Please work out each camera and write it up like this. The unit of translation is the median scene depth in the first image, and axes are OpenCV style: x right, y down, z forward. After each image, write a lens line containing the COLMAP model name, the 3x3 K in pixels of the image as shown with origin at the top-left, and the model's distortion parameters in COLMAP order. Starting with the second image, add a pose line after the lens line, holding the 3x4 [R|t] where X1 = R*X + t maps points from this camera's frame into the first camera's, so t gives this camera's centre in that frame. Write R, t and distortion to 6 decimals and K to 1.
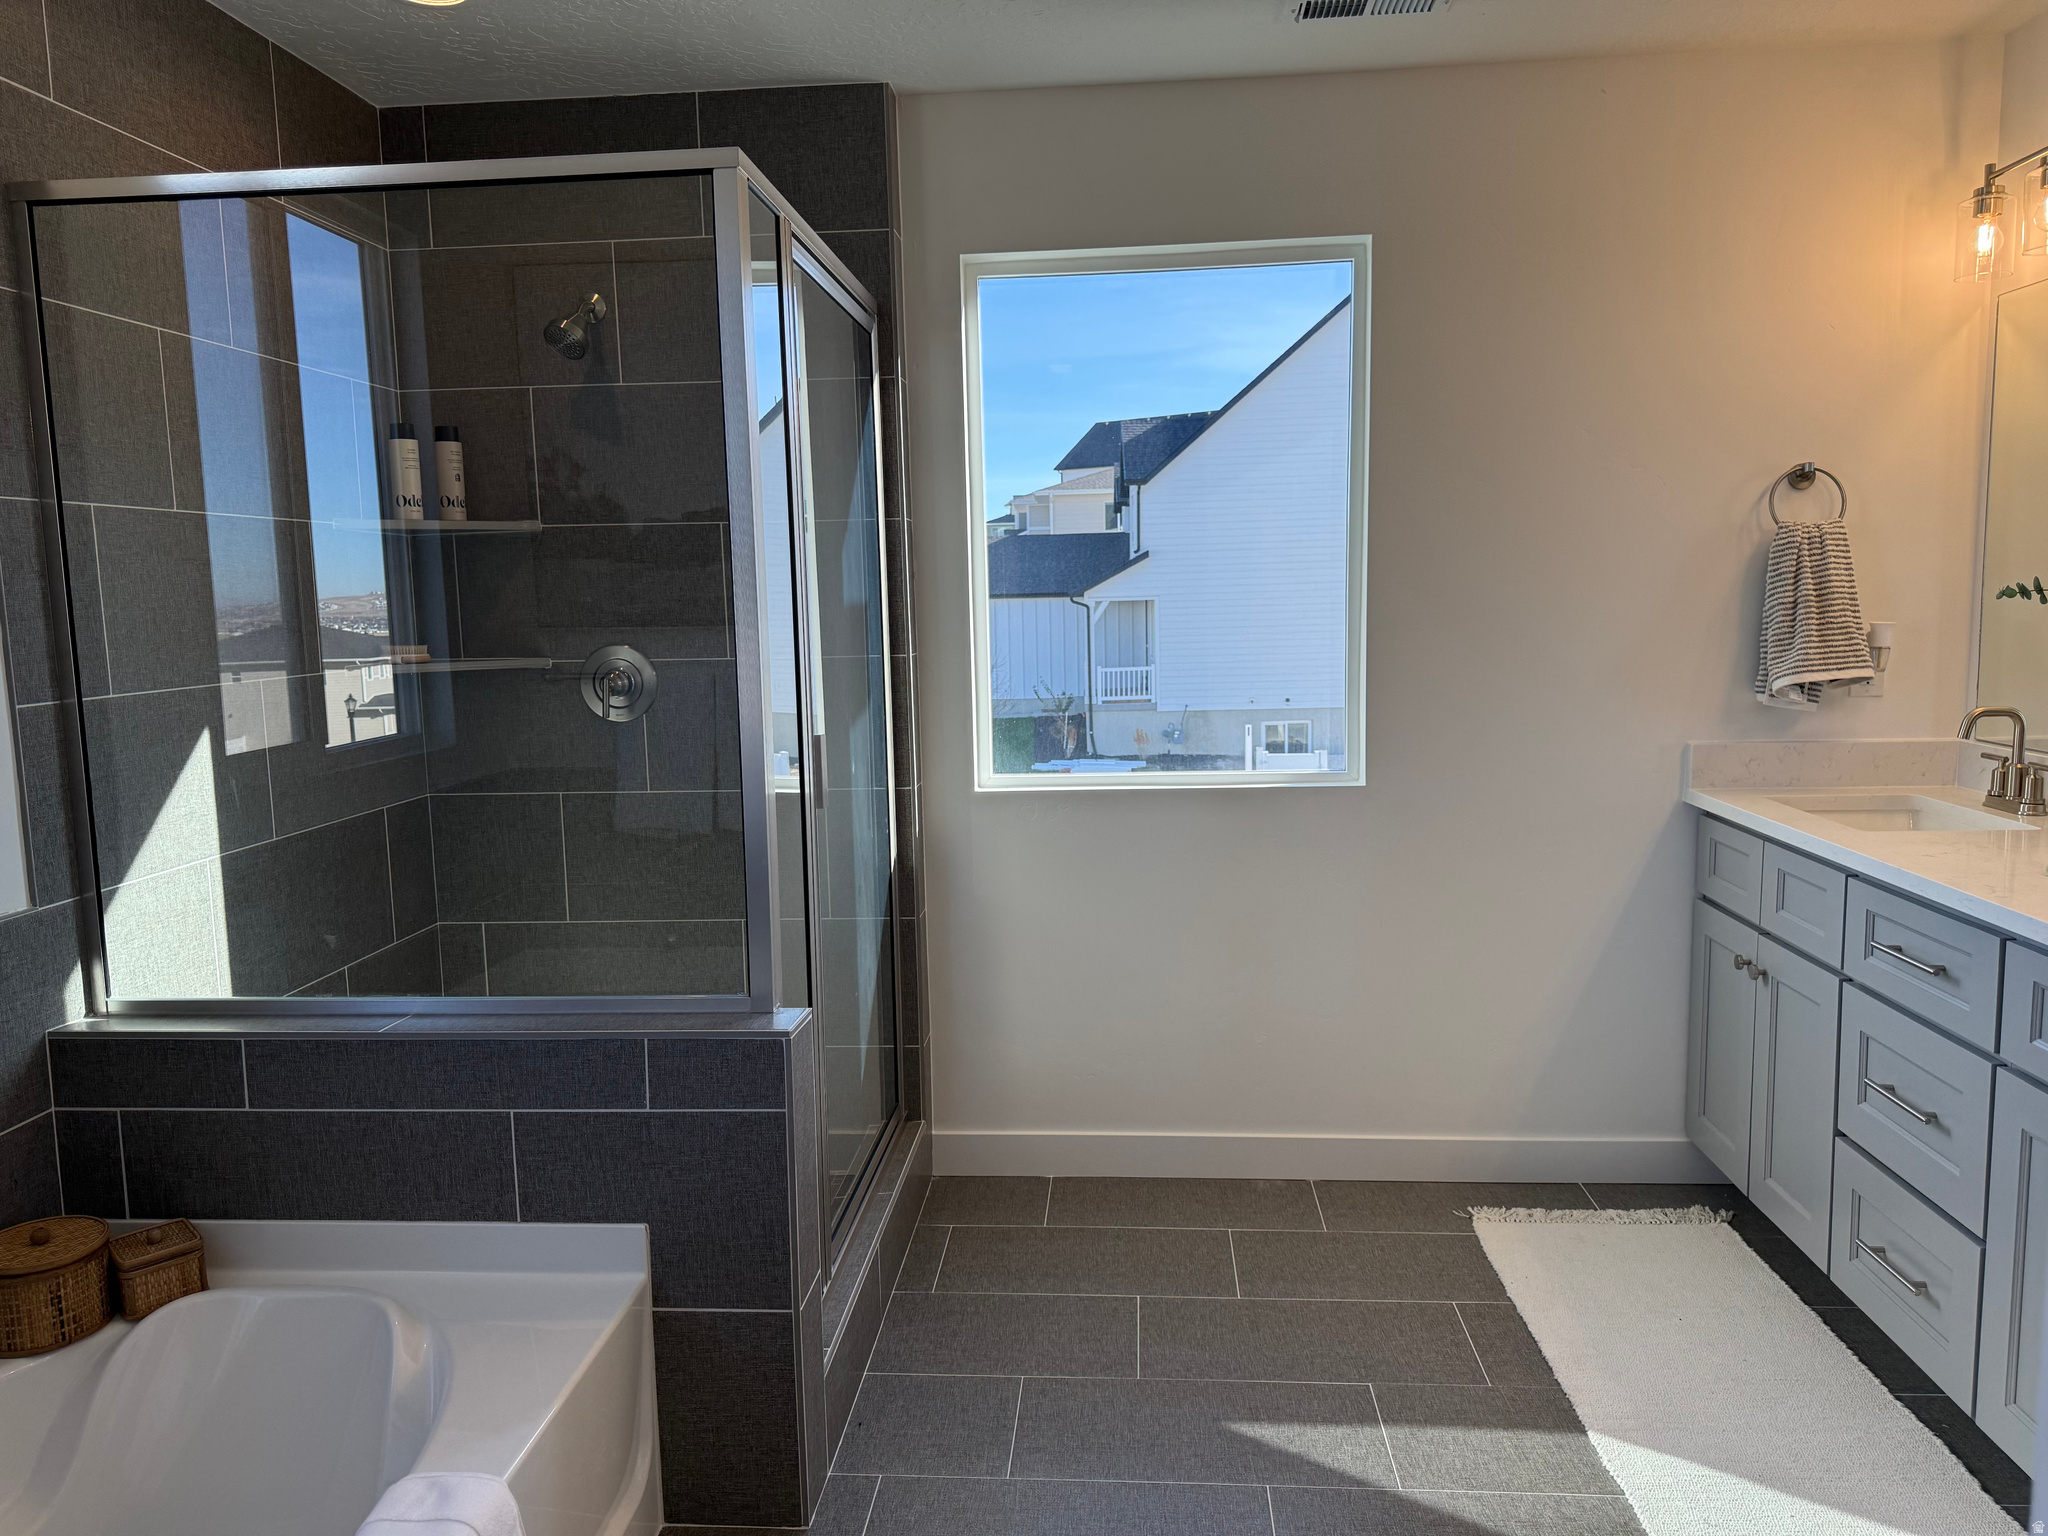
lens RADIAL K [[1460.6, 0, 1042.4], [0, 1460.6, 767.4], [0, 0, 1]] dist [0.039606, -0.009863]
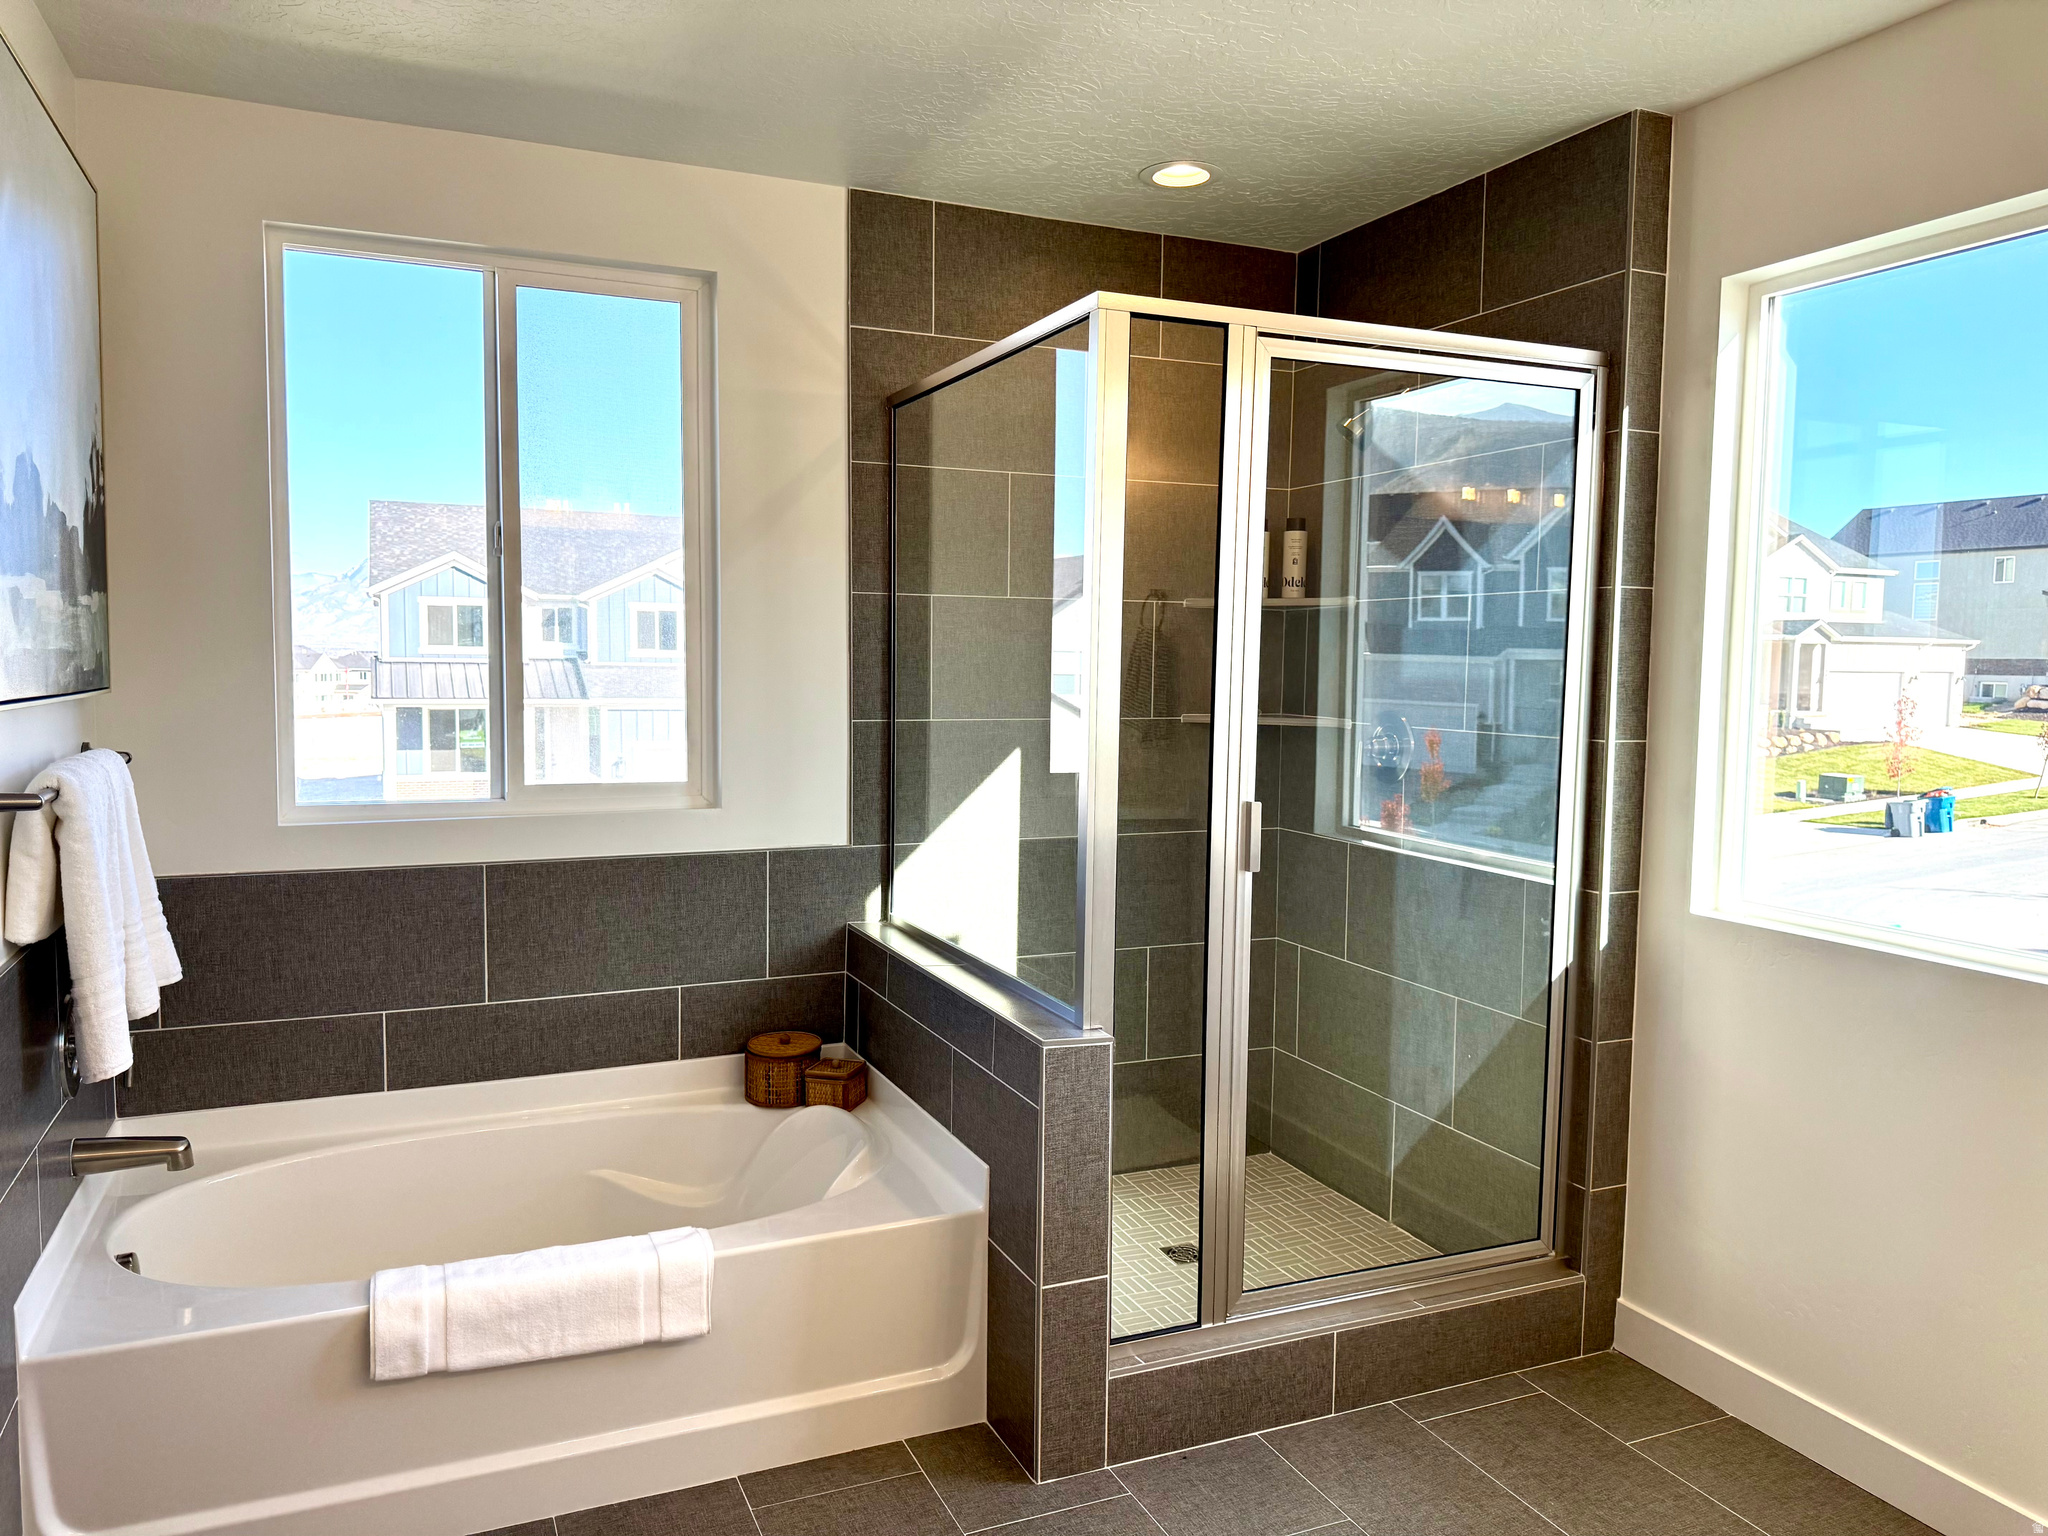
lens RADIAL K [[1460.6, 0, 1044.4], [0, 1460.6, 769.4], [0, 0, 1]] dist [0.039606, -0.009863]
pose [[0.473477, 0.096450, -0.875509, 0.741532], [-0.130730, 0.990673, 0.038438, -0.069984], [0.871050, 0.096256, 0.481670, 0.383329]]
